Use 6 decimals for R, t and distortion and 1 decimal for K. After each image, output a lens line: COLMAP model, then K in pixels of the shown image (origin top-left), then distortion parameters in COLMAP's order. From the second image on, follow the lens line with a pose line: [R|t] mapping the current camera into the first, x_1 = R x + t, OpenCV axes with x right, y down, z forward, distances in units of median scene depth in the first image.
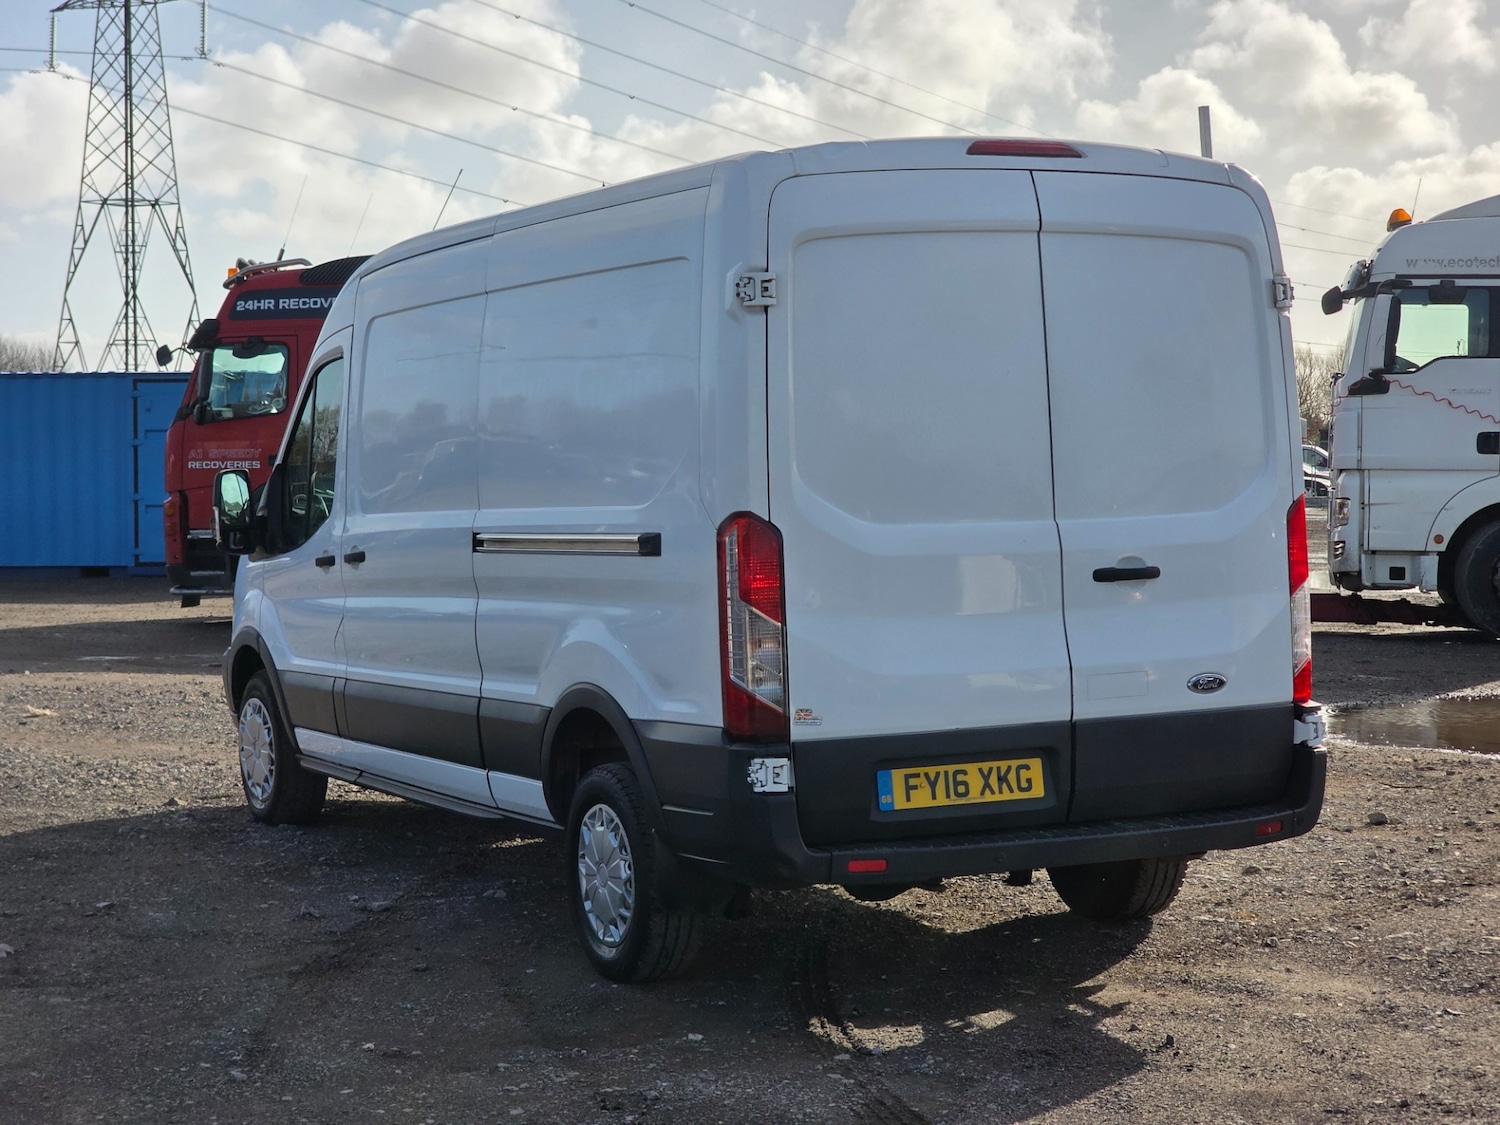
lens RADIAL K [[2831.2, 0, 911.7], [0, 2831.2, 509.2], [0, 0, 1]] dist [-0.013398, -0.290819]
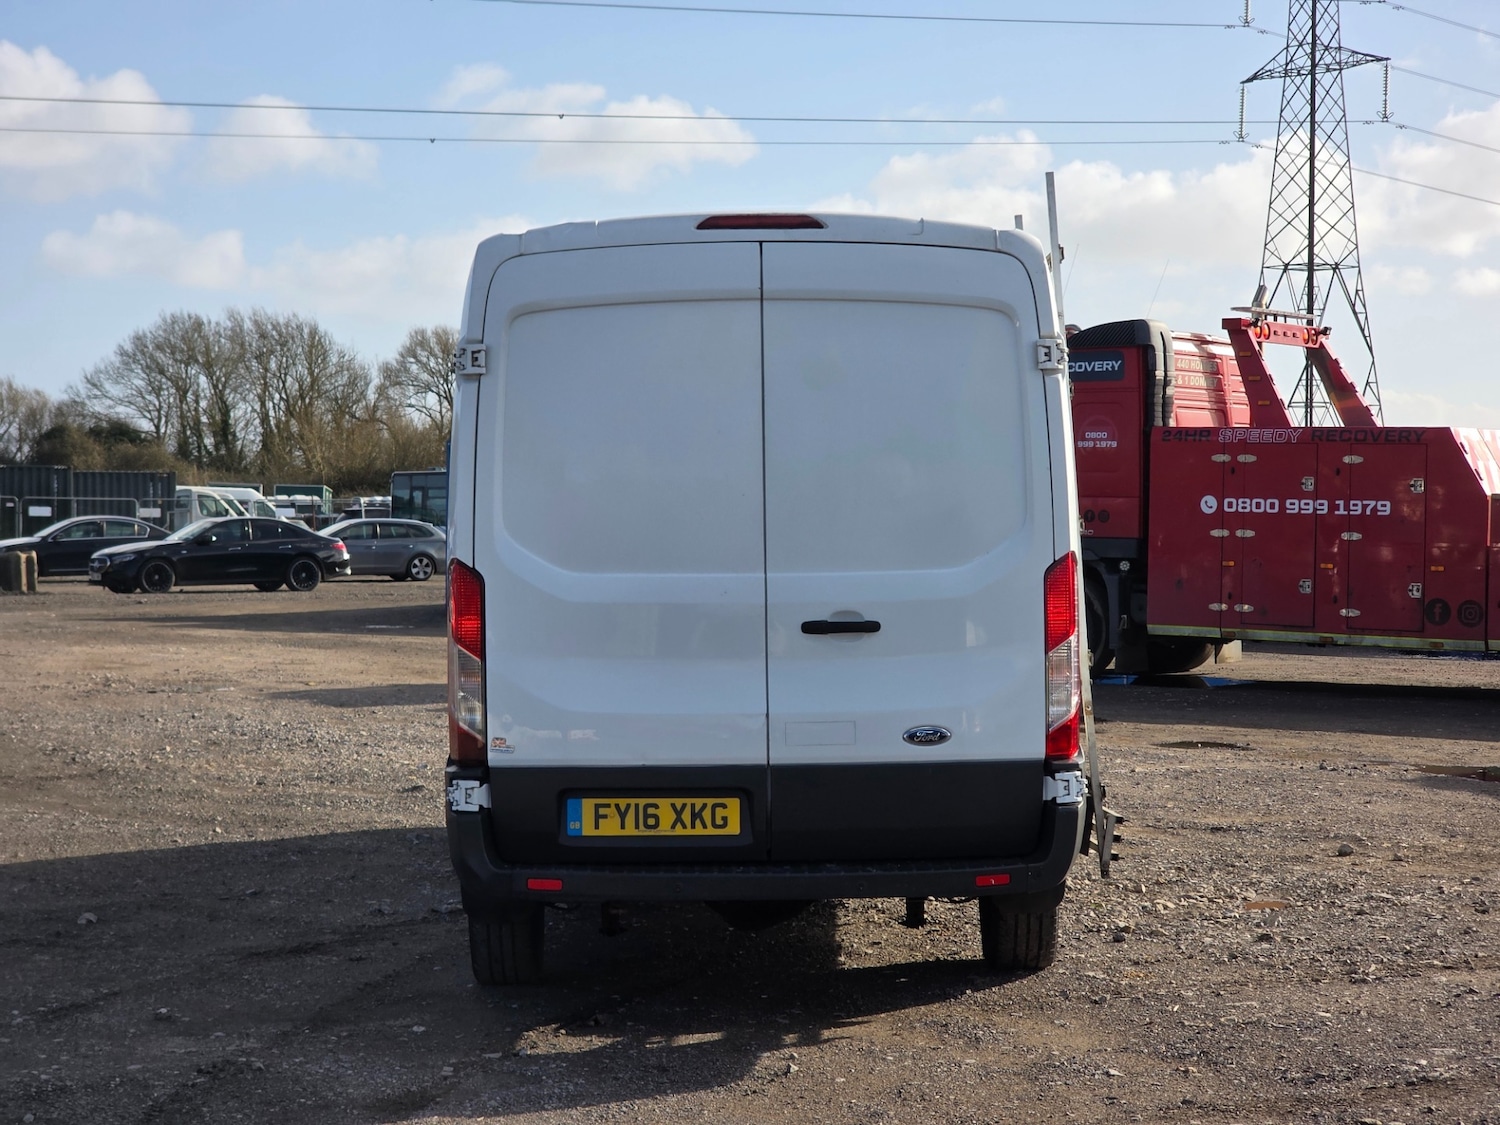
lens RADIAL K [[2880.9, 0, 783.1], [0, 2880.9, 433.0], [0, 0, 1]] dist [-0.519814, 6.764098]
pose [[0.890902, -0.001795, -0.454193, 0.537330], [-0.020276, 0.998838, -0.043720, -0.001664], [0.453743, 0.048159, 0.889830, 0.050747]]
